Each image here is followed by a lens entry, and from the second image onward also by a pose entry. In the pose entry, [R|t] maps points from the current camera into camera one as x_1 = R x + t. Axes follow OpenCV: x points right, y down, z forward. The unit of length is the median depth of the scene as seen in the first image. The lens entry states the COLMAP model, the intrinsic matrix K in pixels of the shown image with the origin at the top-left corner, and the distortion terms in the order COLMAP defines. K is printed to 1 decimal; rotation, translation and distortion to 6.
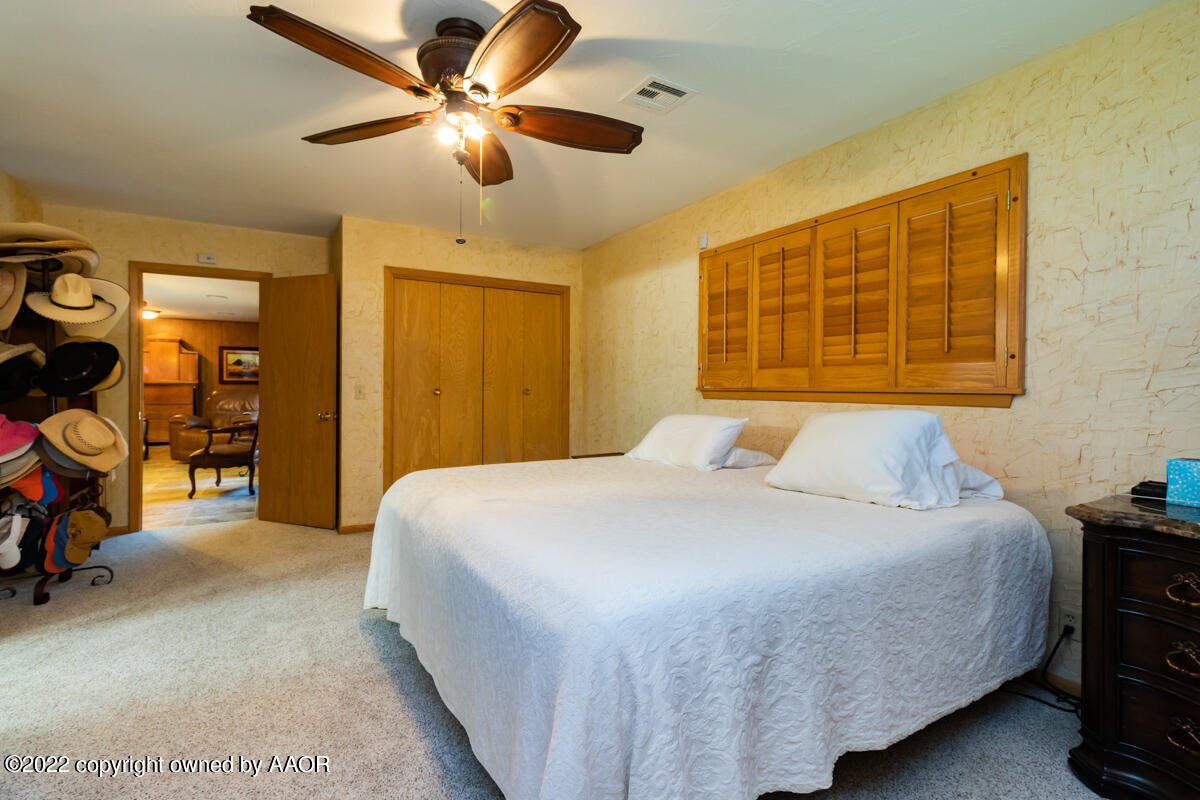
lens RADIAL K [[553.6, 0, 600.0], [0, 553.6, 392.5], [0, 0, 1]] dist [0.000326, 0.000052]
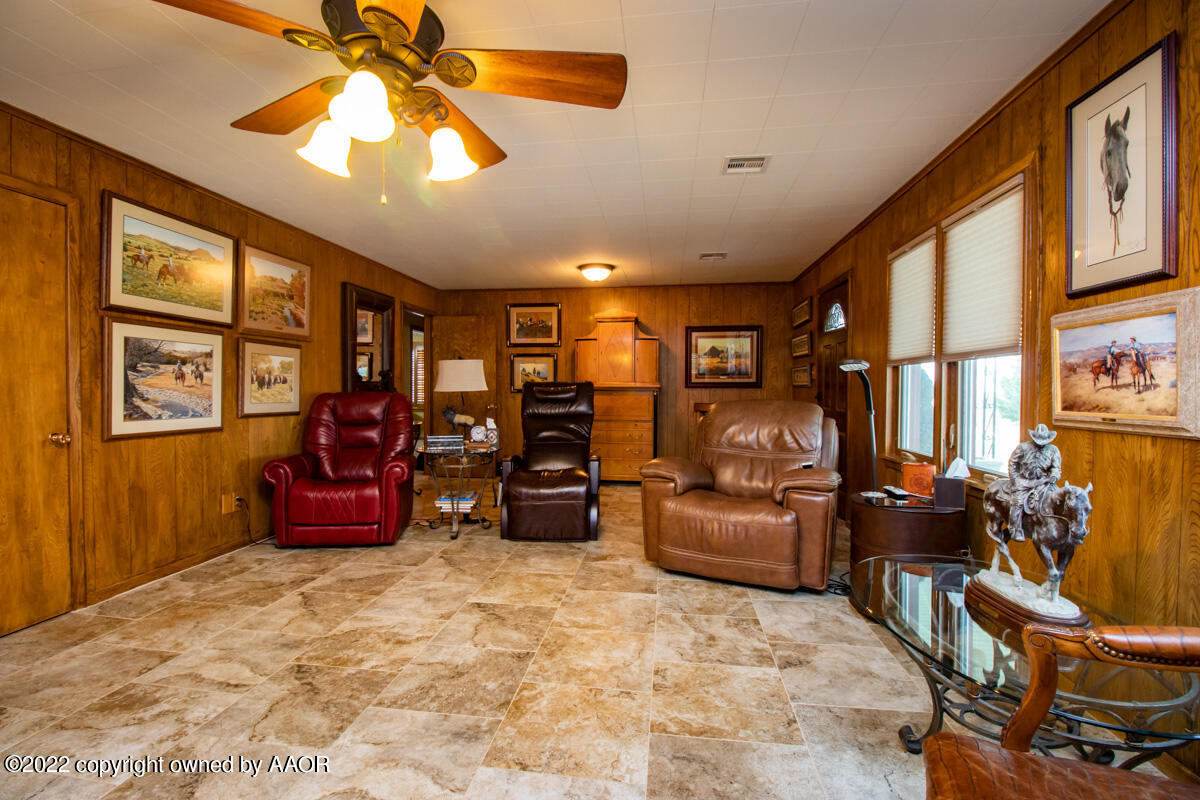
lens RADIAL K [[553.6, 0, 598.8], [0, 553.6, 397.1], [0, 0, 1]] dist [0.000326, 0.000052]
pose [[0.789592, 0.002936, -0.613625, -0.408553], [-0.003594, 0.999994, 0.000159, -0.005647], [0.613621, 0.002080, 0.789598, 0.482052]]
